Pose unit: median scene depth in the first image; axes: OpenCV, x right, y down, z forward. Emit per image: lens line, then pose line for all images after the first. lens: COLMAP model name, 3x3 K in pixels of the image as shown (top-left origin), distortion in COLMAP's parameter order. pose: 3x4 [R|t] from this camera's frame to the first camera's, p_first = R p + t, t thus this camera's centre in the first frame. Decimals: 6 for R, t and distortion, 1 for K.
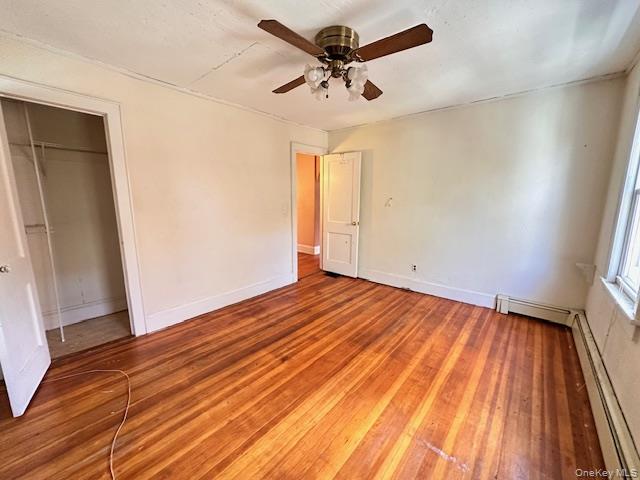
lens RADIAL K [[255.5, 0, 321.1], [0, 255.5, 239.1], [0, 0, 1]] dist [0.002105, -0.000186]
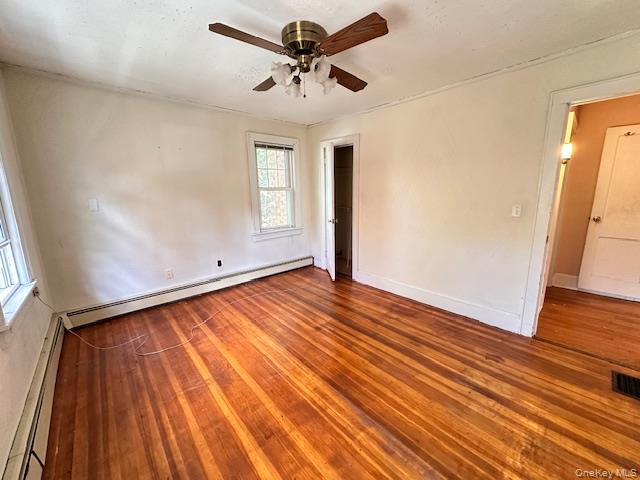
lens RADIAL K [[255.5, 0, 321.1], [0, 255.5, 239.1], [0, 0, 1]] dist [0.002105, -0.000186]
pose [[-0.137725, 0.177169, -0.974496, 0.759612], [-0.155176, 0.967863, 0.197894, -0.139109], [0.978239, 0.178473, -0.105806, 0.855290]]
